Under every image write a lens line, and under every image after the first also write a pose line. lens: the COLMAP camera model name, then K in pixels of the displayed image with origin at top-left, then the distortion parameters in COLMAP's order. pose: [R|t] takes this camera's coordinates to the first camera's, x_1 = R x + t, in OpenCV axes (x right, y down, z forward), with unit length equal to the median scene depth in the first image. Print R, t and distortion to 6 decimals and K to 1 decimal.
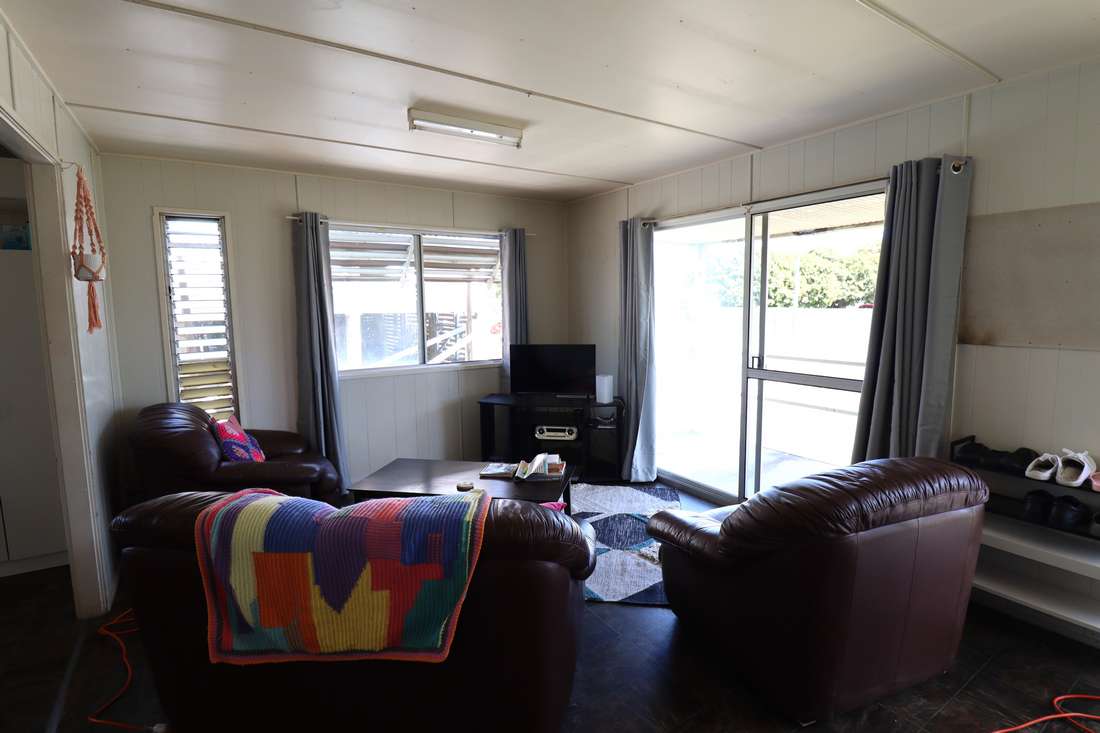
lens RADIAL K [[533.5, 0, 553.0], [0, 533.5, 363.2], [0, 0, 1]] dist [-0.000428, -0.000421]
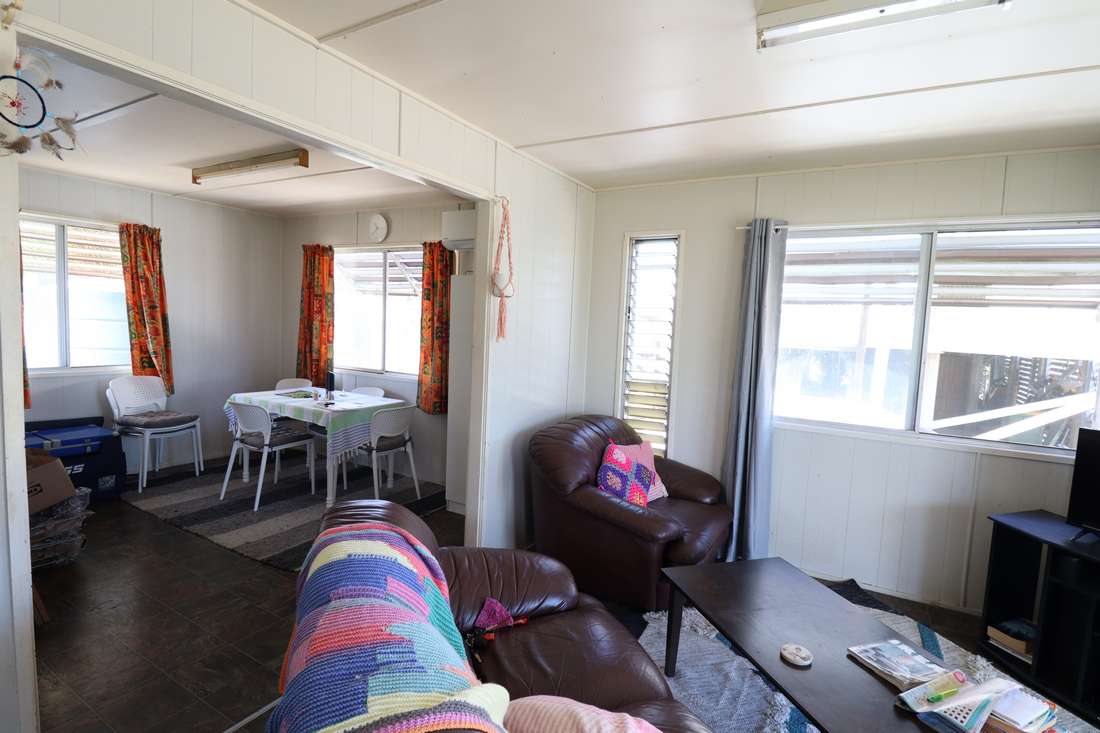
lens RADIAL K [[533.5, 0, 552.2], [0, 533.5, 368.6], [0, 0, 1]] dist [-0.000428, -0.000421]
pose [[0.470721, 0.110675, -0.875313, 0.208699], [-0.151821, 0.987463, 0.043210, -0.067036], [0.869121, 0.112551, 0.481623, 0.550177]]
